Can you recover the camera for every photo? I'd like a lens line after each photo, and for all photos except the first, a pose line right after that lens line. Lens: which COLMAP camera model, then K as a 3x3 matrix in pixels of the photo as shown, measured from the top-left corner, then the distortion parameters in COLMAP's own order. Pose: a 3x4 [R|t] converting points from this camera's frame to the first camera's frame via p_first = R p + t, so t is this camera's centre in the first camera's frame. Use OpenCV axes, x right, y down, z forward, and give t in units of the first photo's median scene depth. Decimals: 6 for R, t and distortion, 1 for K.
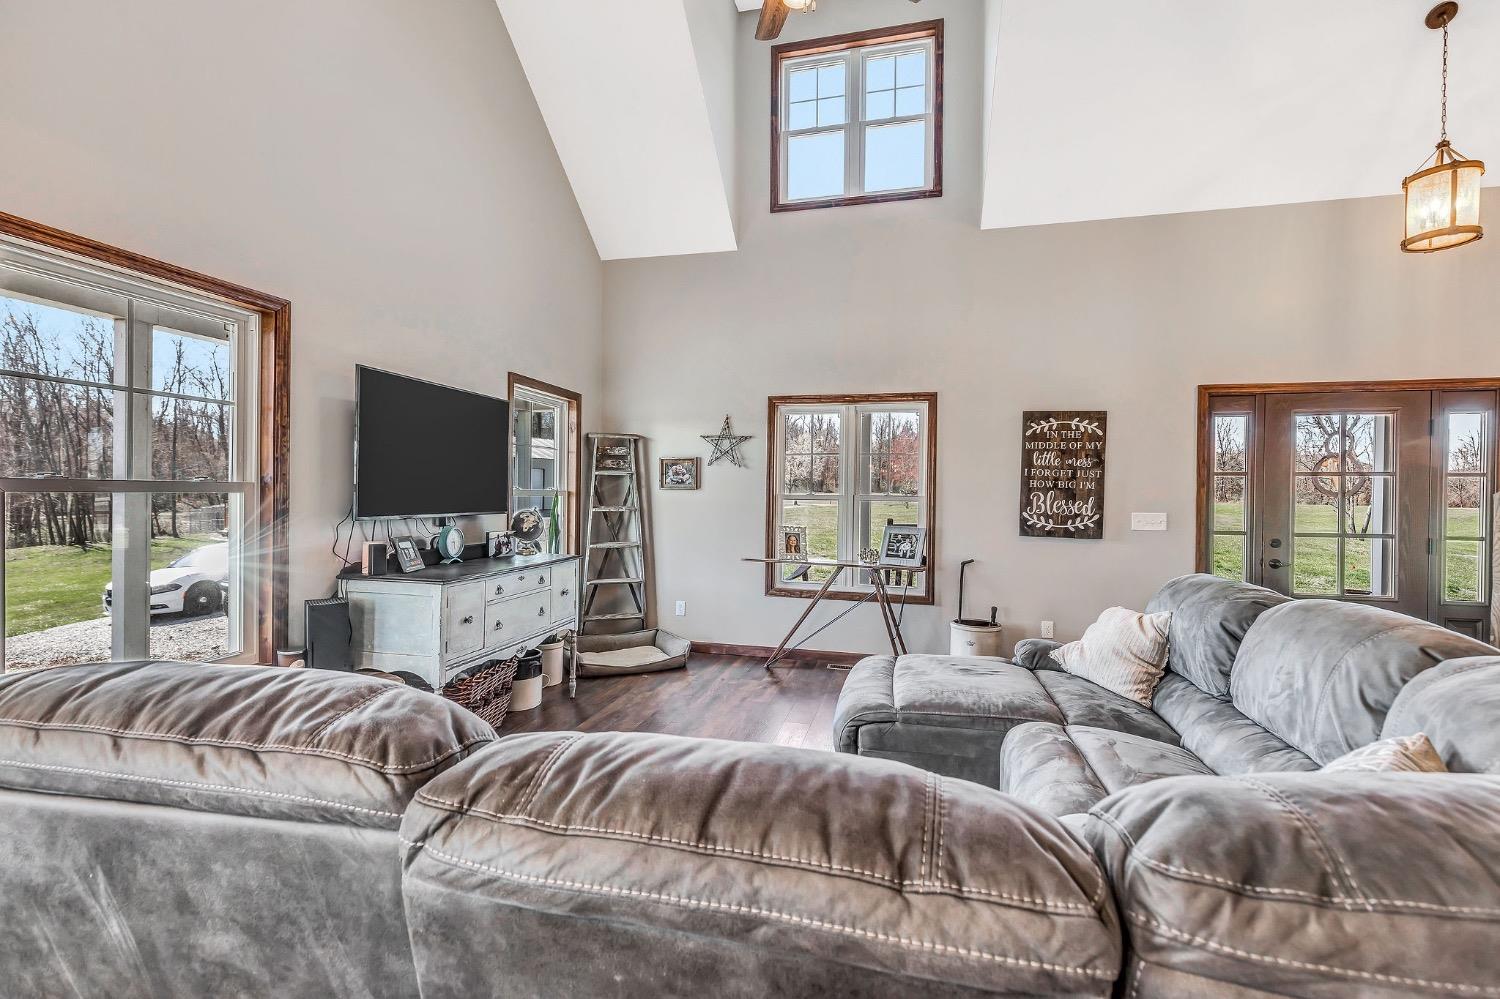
lens RADIAL K [[674.0, 0, 741.0], [0, 674.0, 500.2], [0, 0, 1]] dist [0.006592, -0.000761]
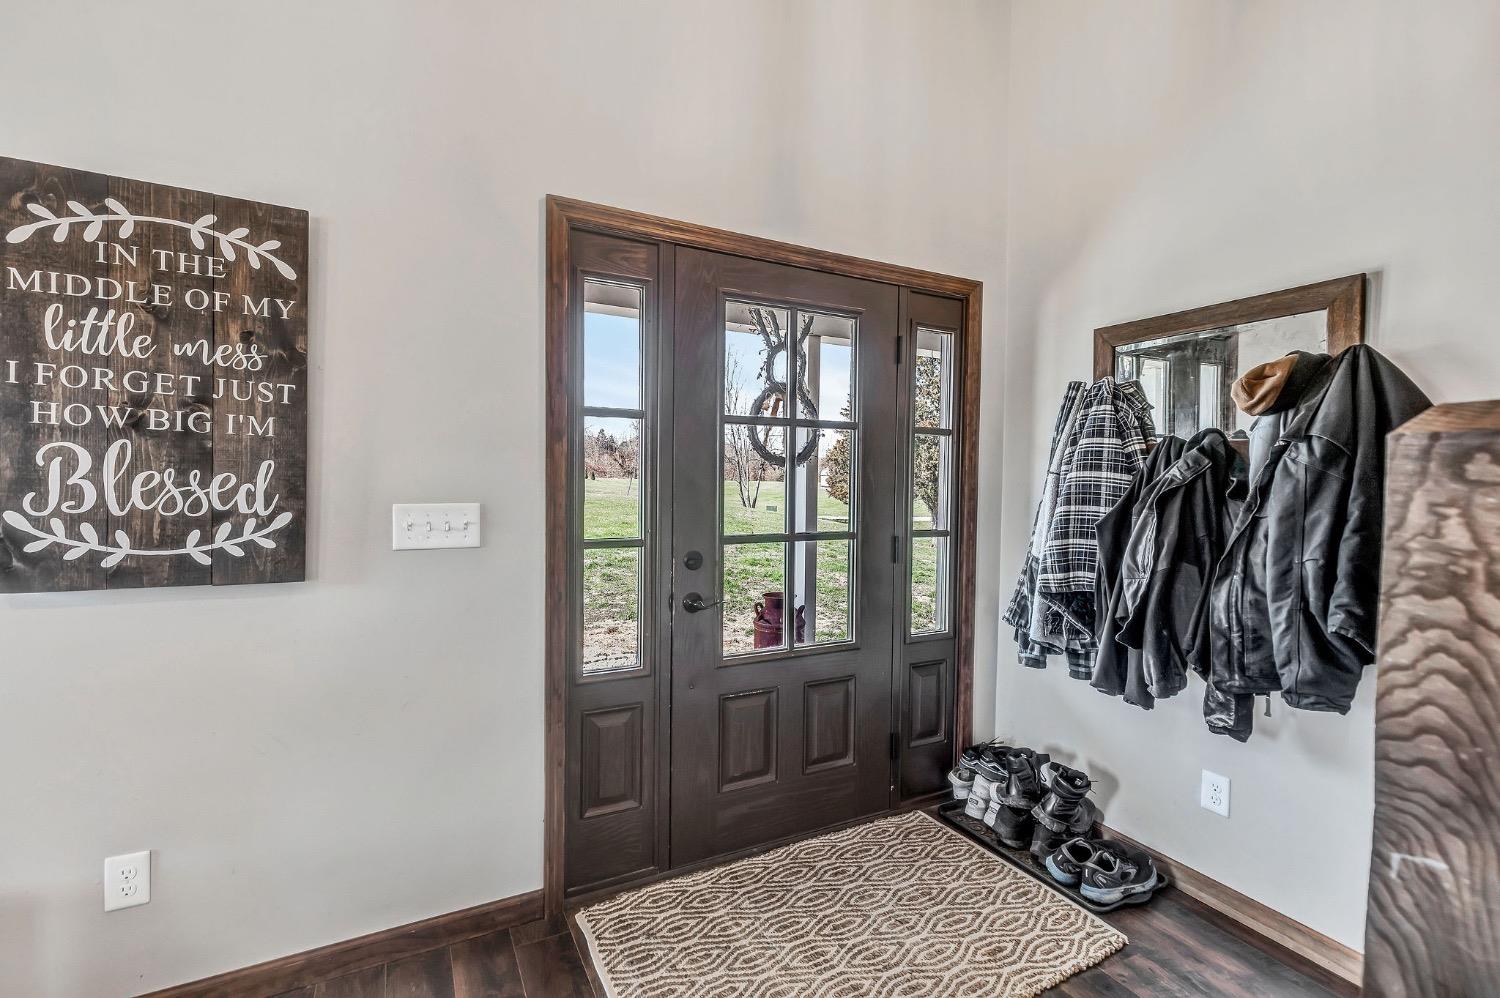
lens RADIAL K [[674.0, 0, 741.0], [0, 674.0, 499.7], [0, 0, 1]] dist [0.006592, -0.000761]
pose [[0.747544, -0.023367, 0.663802, 0.464673], [0.002229, 0.999464, 0.032672, 0.004355], [-0.664209, -0.022944, 0.747195, 0.579092]]
